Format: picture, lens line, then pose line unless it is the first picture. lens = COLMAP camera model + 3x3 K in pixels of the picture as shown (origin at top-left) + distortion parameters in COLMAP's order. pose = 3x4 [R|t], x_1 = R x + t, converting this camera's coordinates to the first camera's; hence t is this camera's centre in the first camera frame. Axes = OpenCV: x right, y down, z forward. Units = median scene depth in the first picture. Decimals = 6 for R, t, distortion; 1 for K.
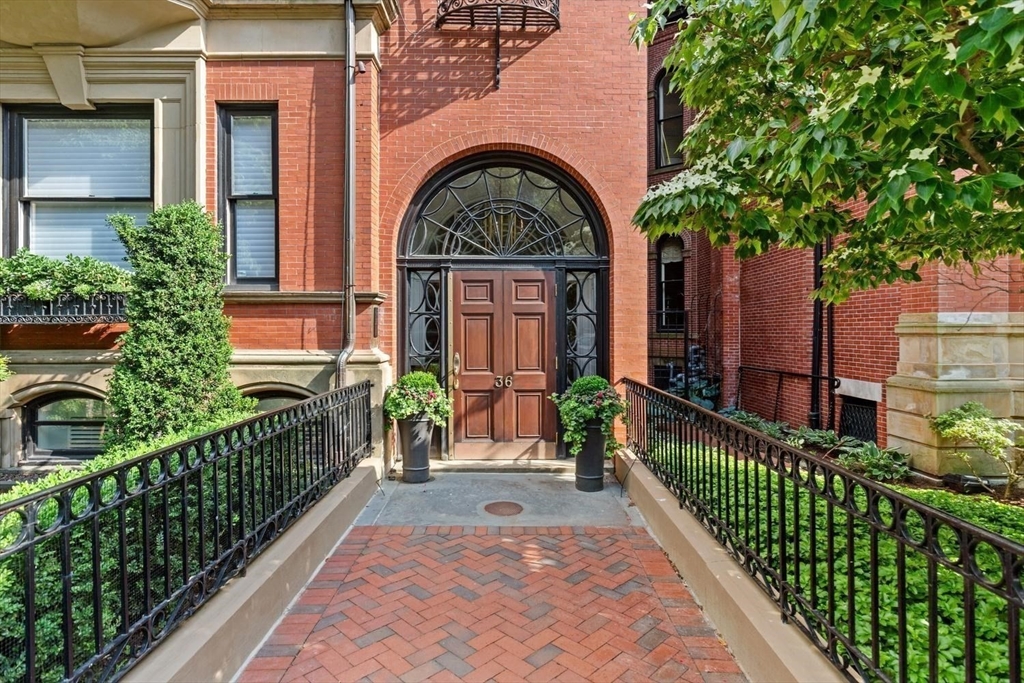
lens RADIAL K [[559.4, 0, 512.3], [0, 559.4, 323.9], [0, 0, 1]] dist [0.000000, 0.000960]
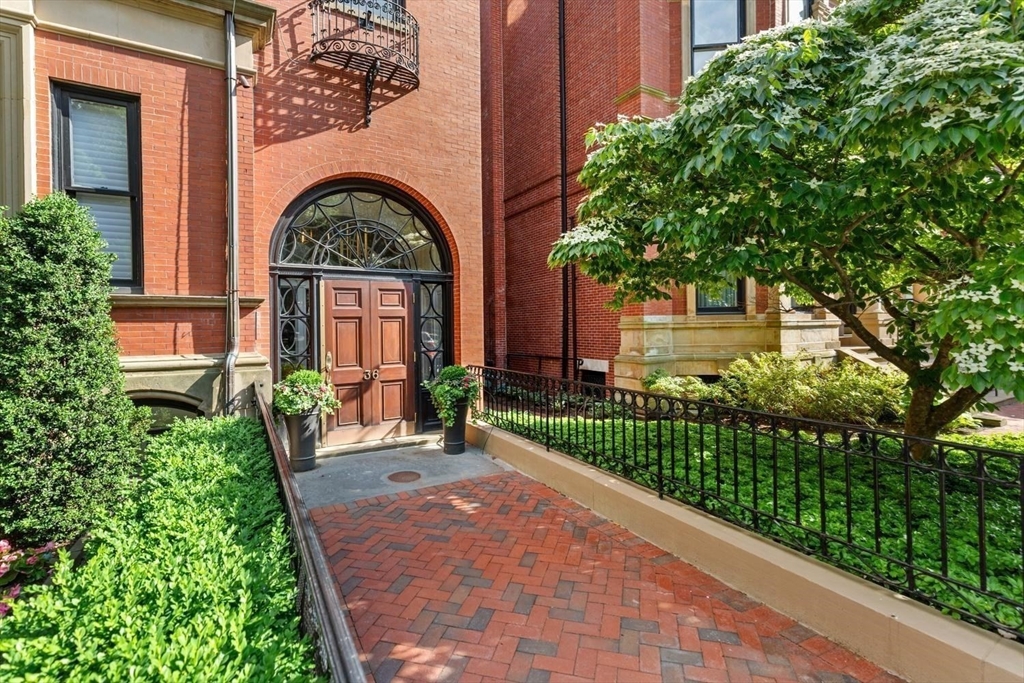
lens RADIAL K [[467.7, 0, 512.3], [0, 467.7, 323.2], [0, 0, 1]] dist [0.000571, 0.000033]
pose [[0.864039, -0.009351, 0.503338, -0.271083], [0.008787, 0.999955, 0.003492, -0.006661], [-0.503348, 0.001406, 0.864082, -0.004898]]
